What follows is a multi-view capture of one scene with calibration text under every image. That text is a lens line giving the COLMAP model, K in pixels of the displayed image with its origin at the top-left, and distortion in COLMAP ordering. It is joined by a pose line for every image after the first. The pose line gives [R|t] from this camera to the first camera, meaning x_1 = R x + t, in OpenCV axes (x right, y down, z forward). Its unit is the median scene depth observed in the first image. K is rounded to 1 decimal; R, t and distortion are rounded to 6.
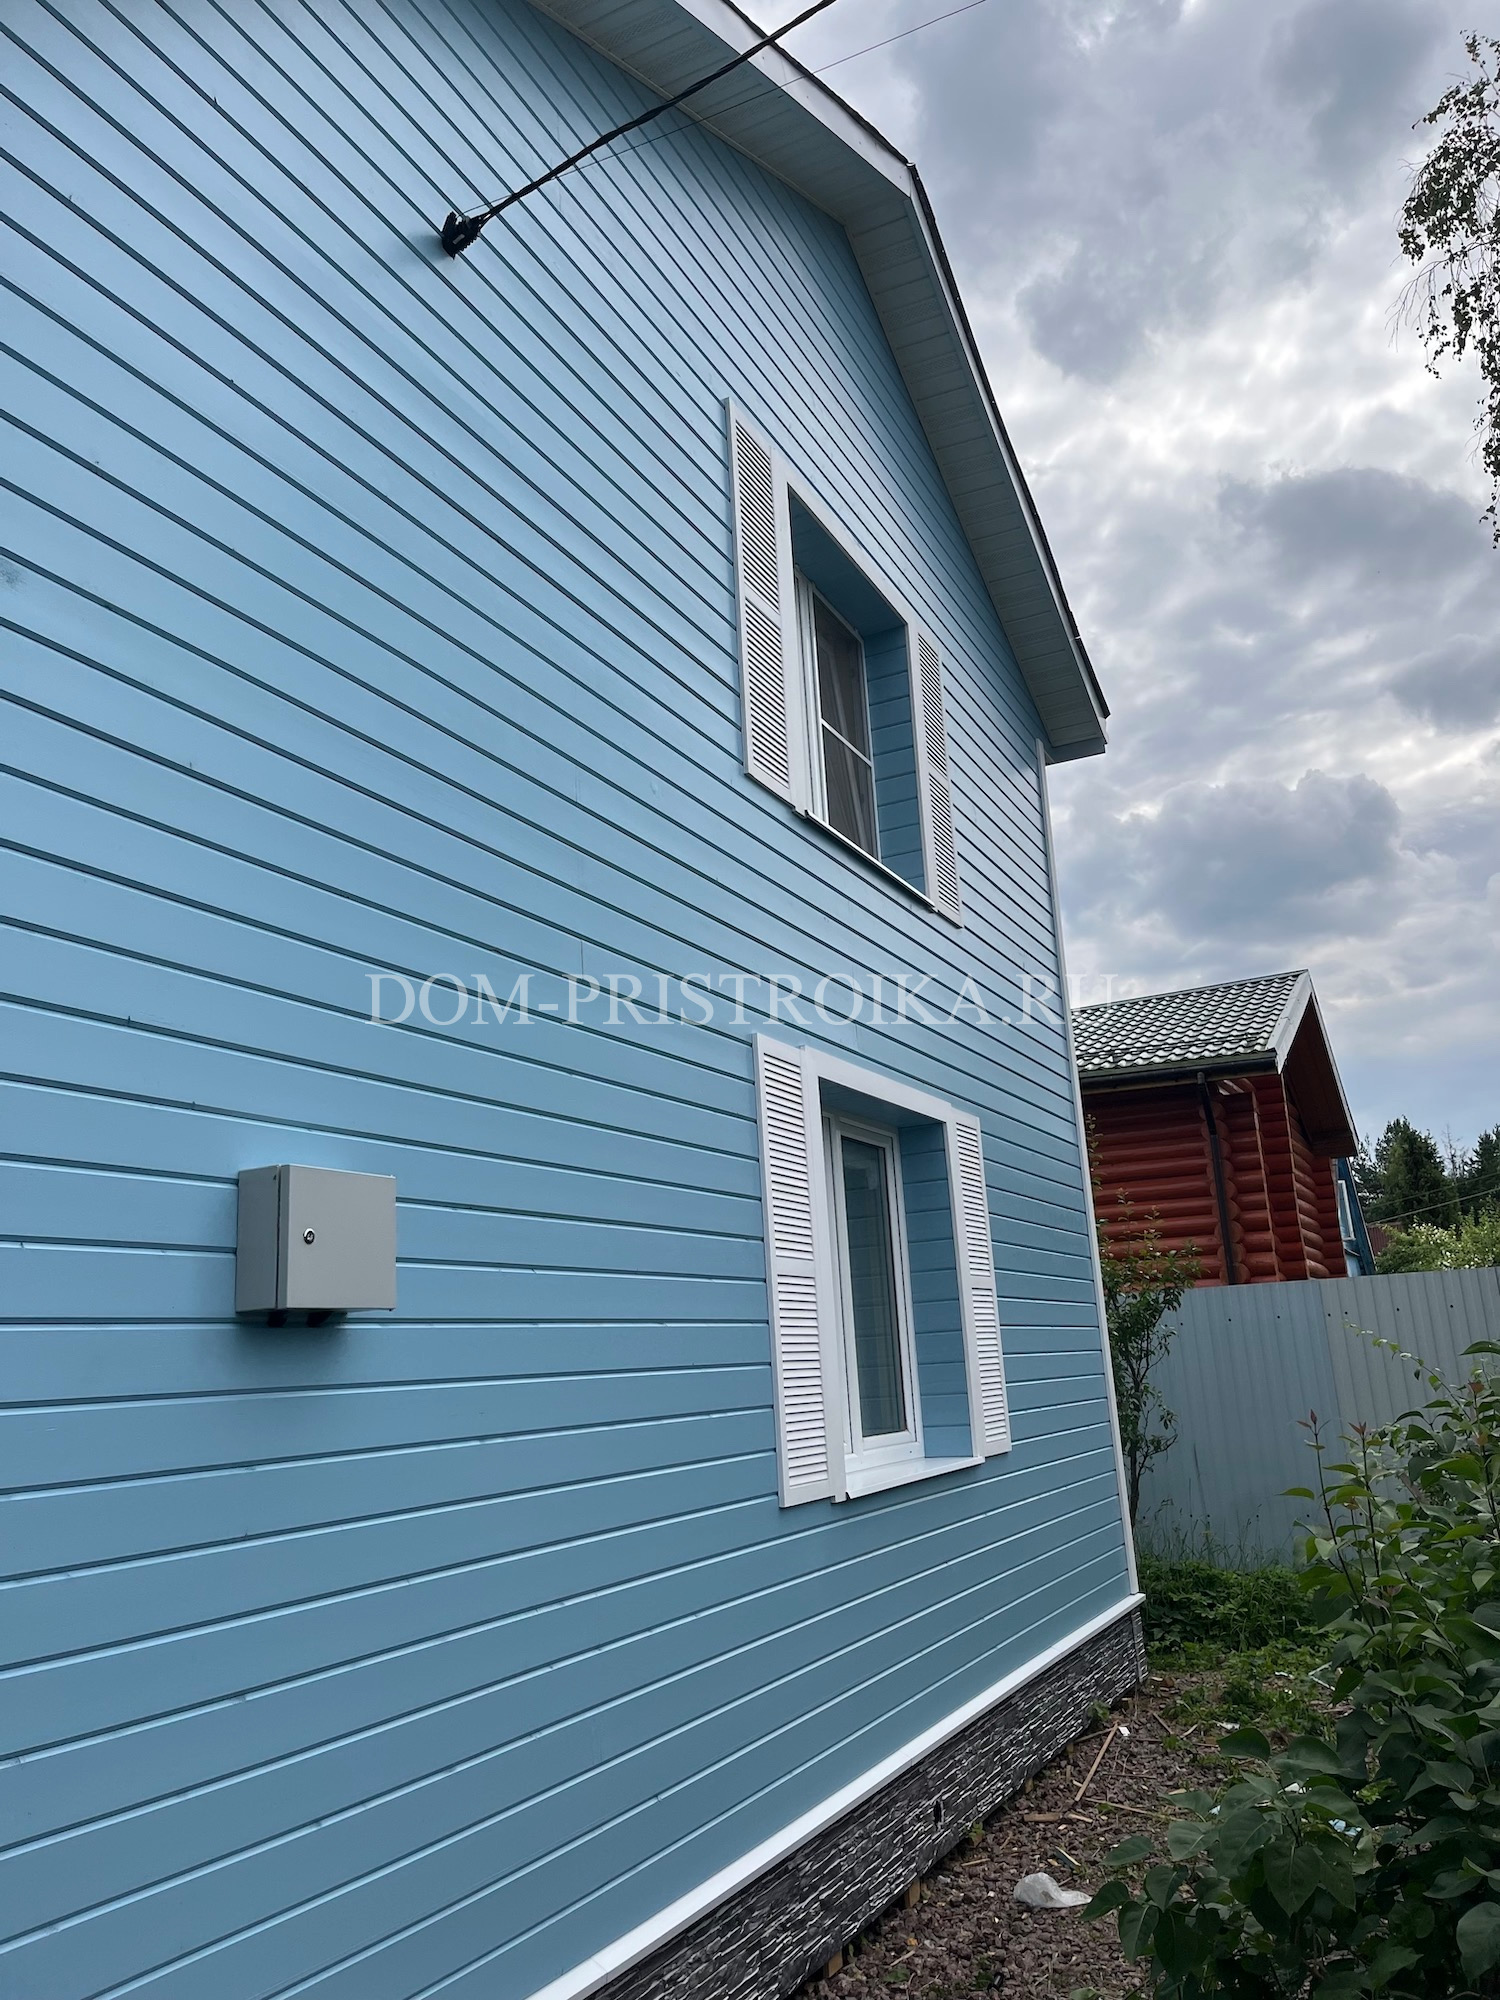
lens RADIAL K [[1530.7, 0, 750.0], [0, 1530.7, 1000.0], [0, 0, 1]] dist [0.005482, 0.003111]
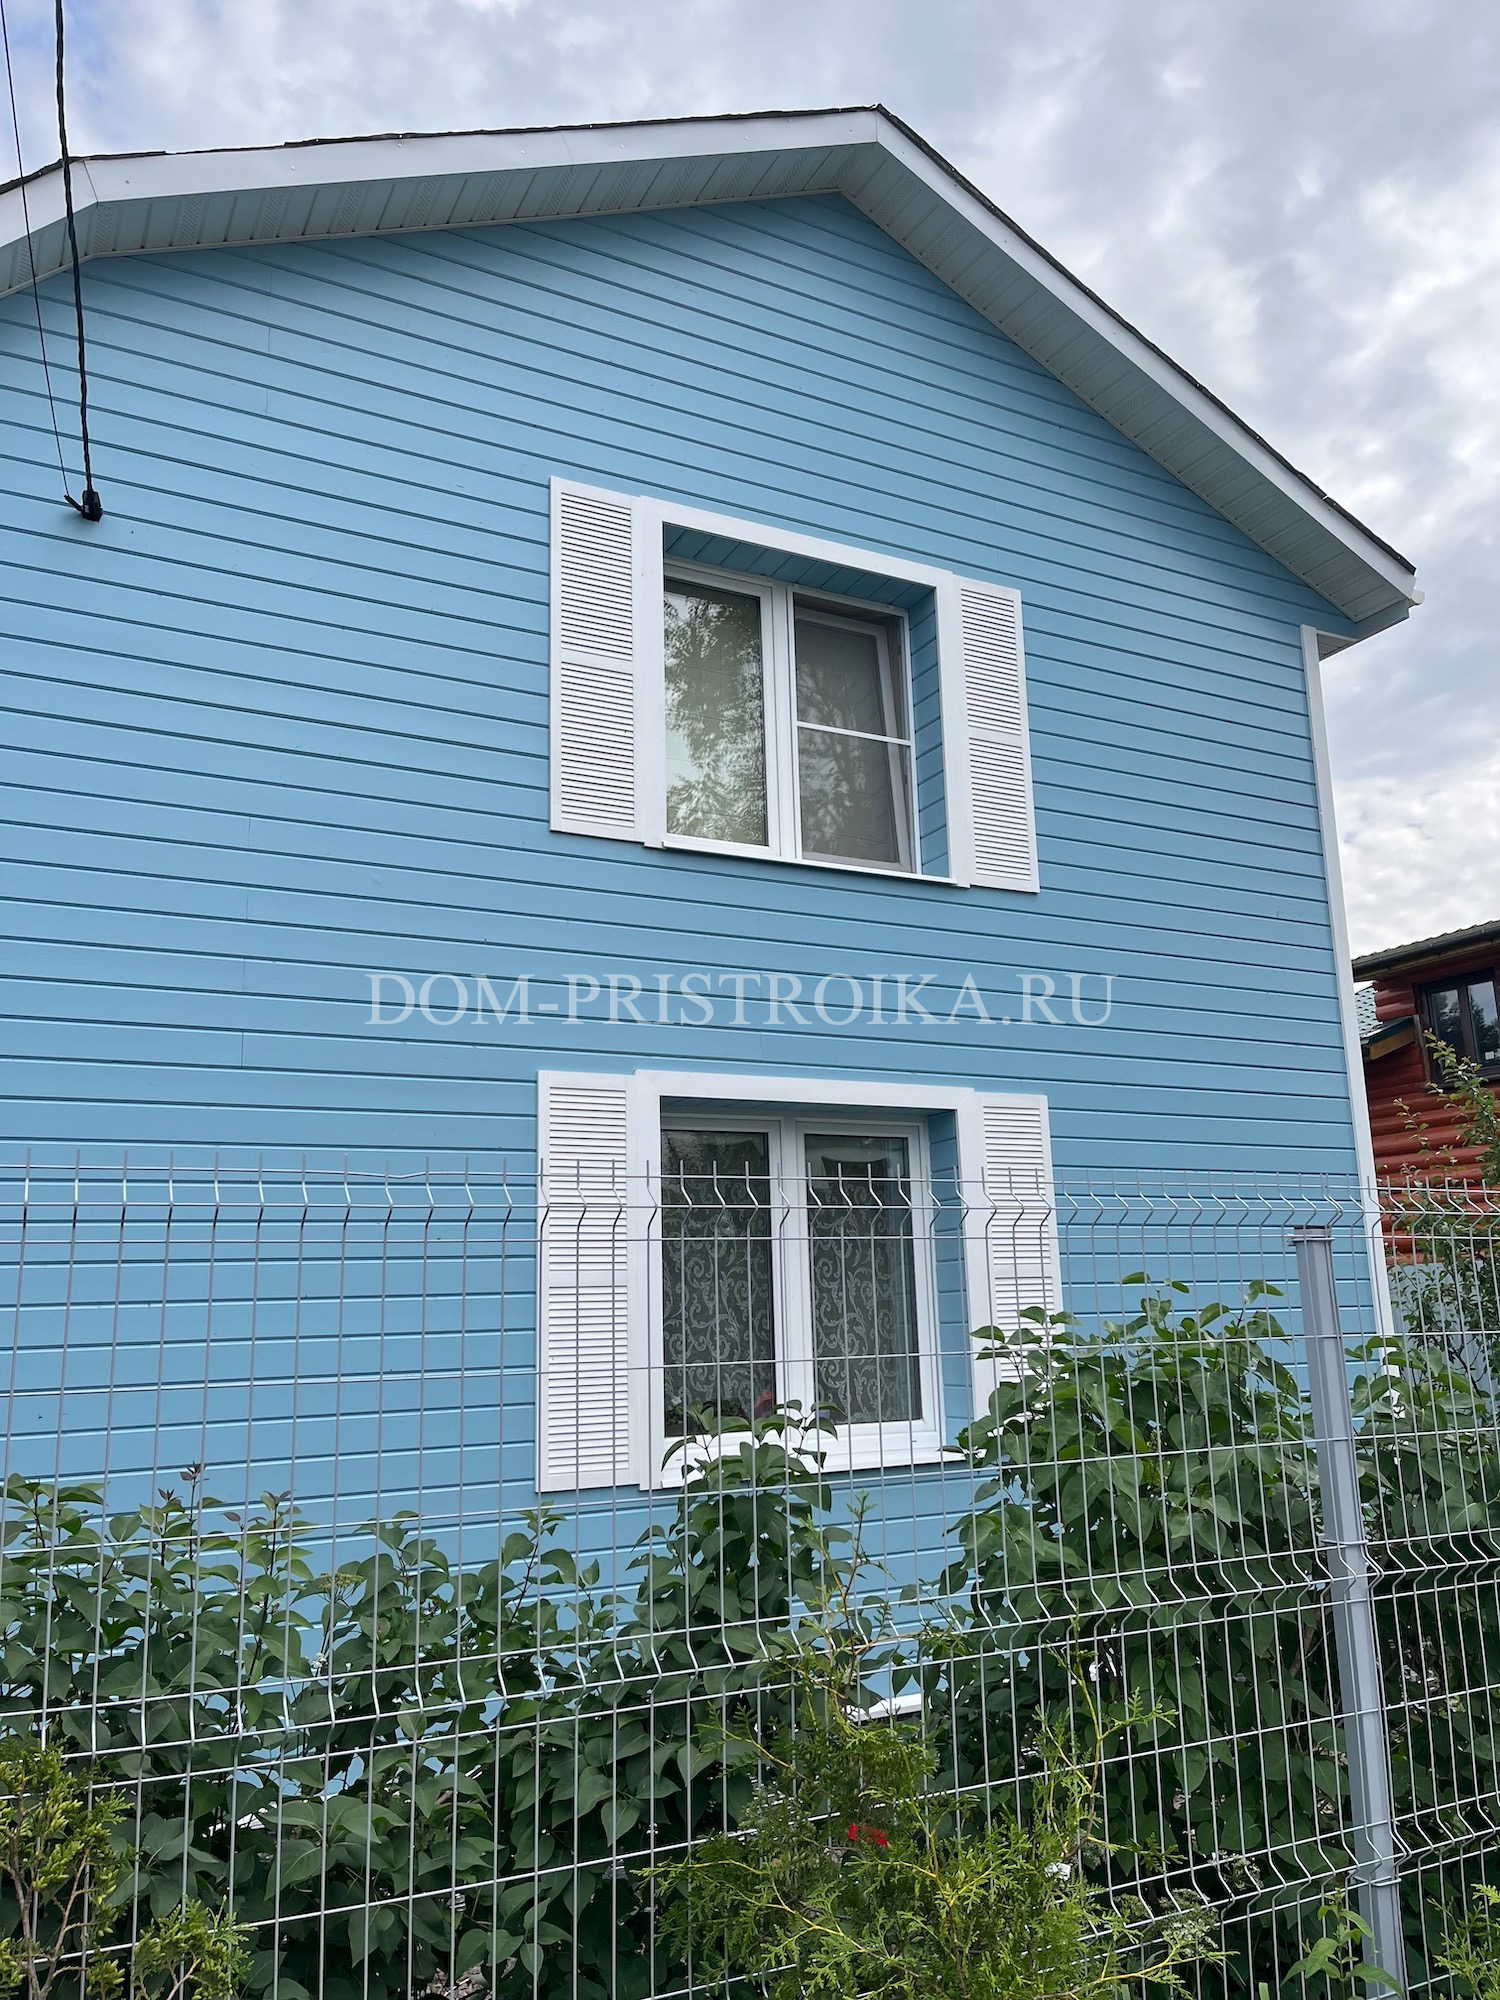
lens RADIAL K [[1548.4, 0, 752.6], [0, 1548.4, 1023.2], [0, 0, 1]] dist [0.007772, 0.000234]
pose [[0.816499, -0.093145, -0.569783, 0.540972], [0.129507, 0.991299, 0.023531, -0.013463], [0.562634, -0.093004, 0.821458, 0.112477]]
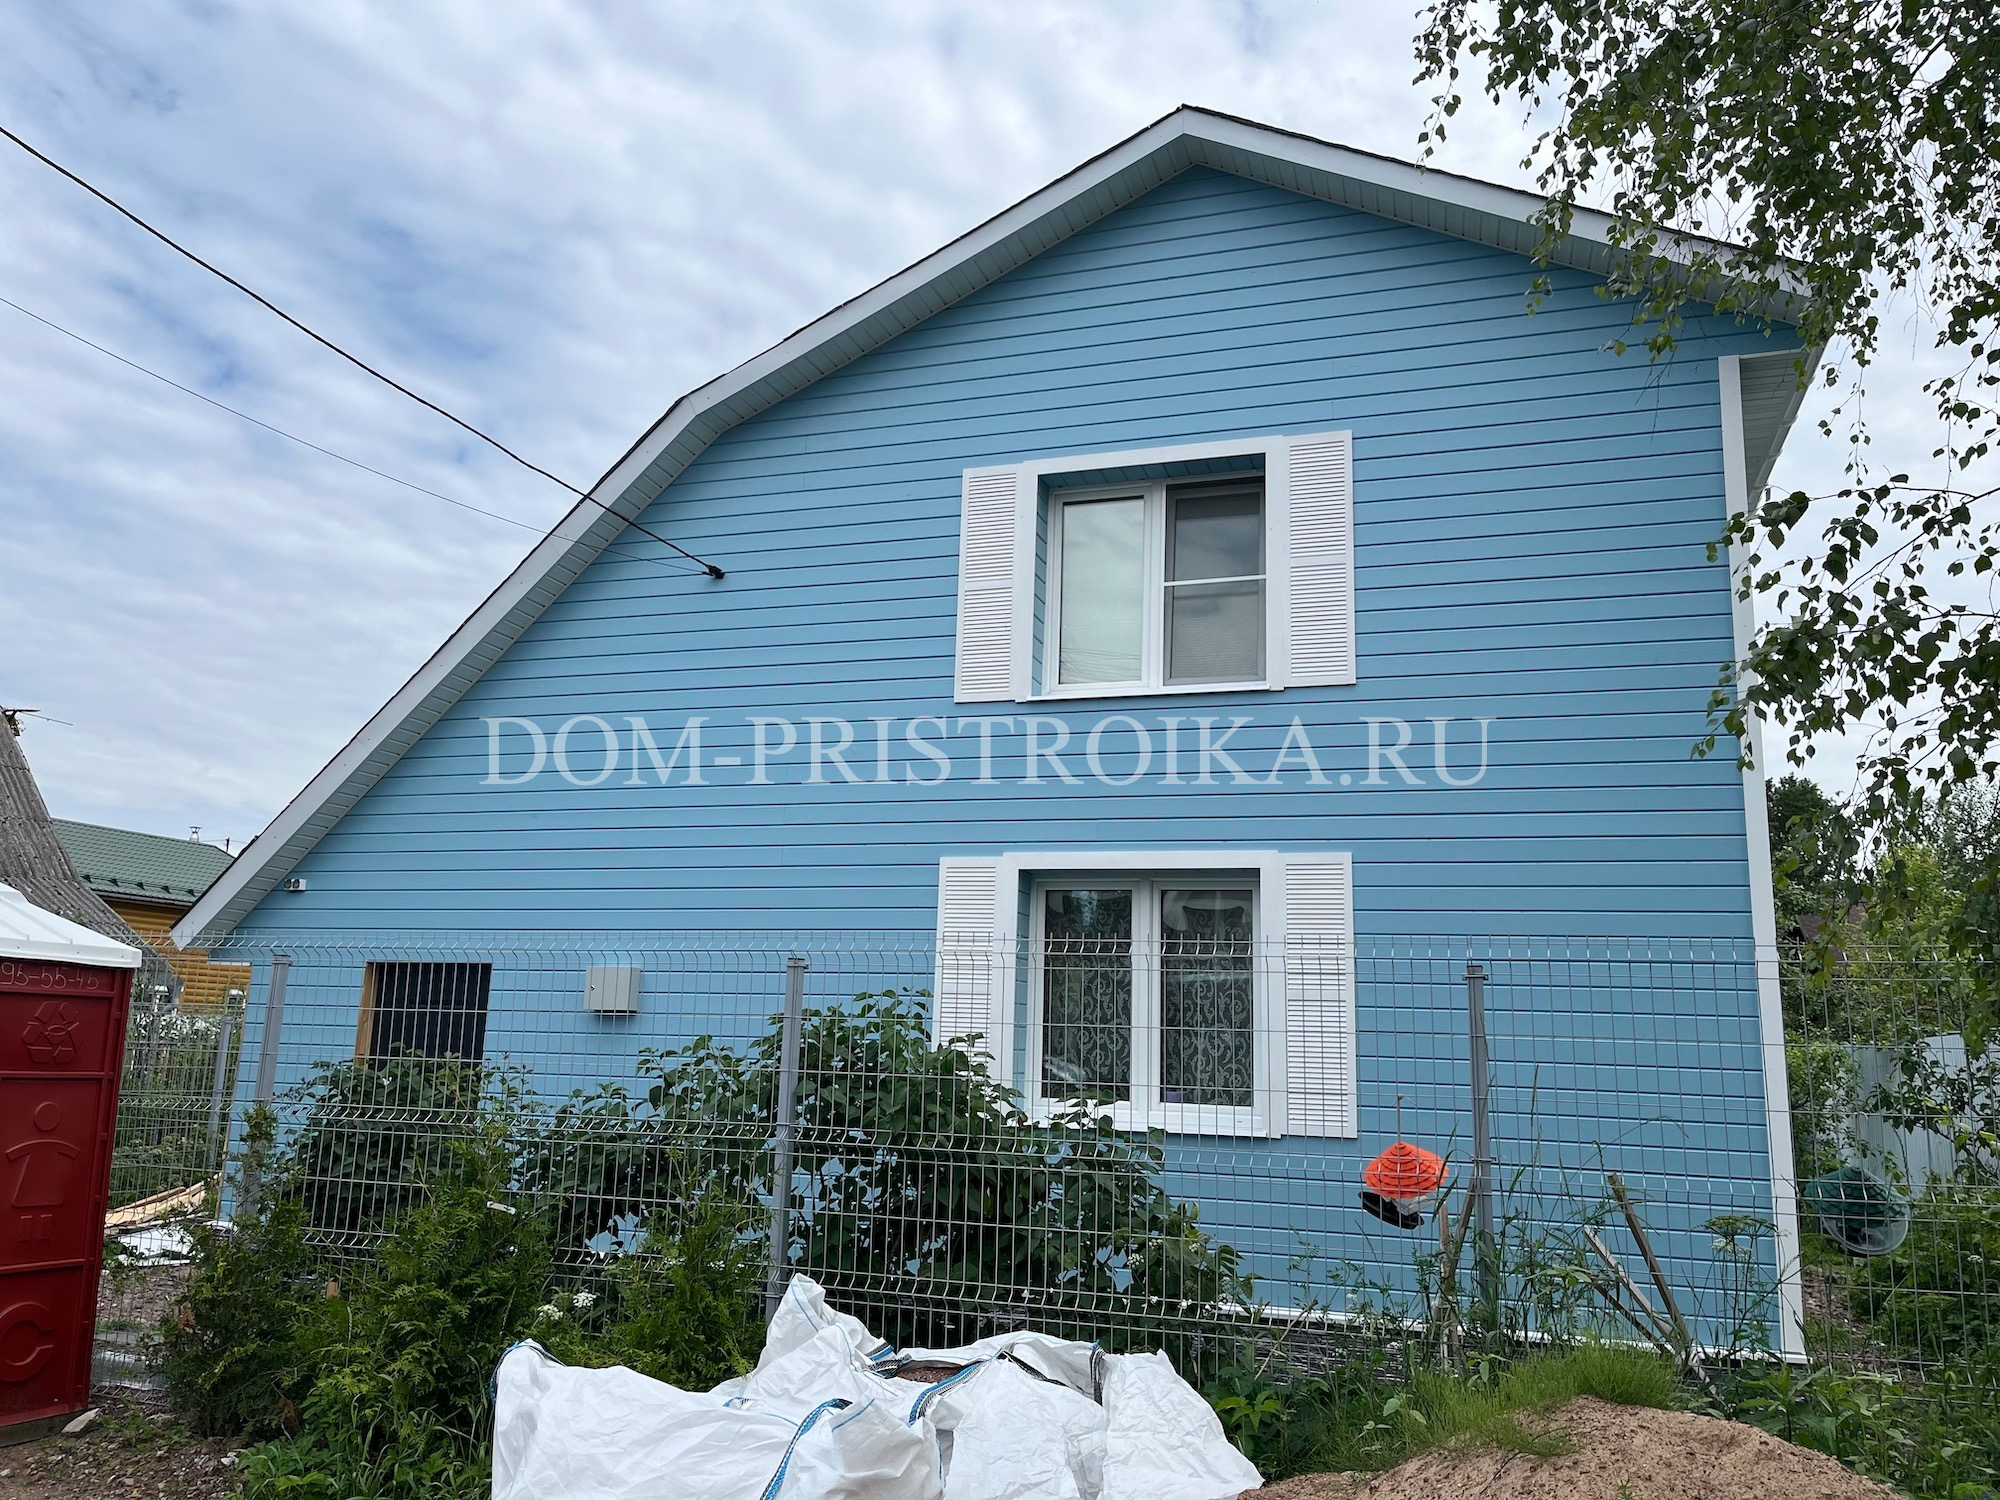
lens RADIAL K [[1530.7, 0, 1000.0], [0, 1530.7, 750.0], [0, 0, 1]] dist [0.005482, 0.003111]
pose [[0.107691, -0.148614, -0.983014, 1.249583], [0.188193, 0.973935, -0.126625, 0.098105], [0.976210, -0.171360, 0.132853, 0.602373]]
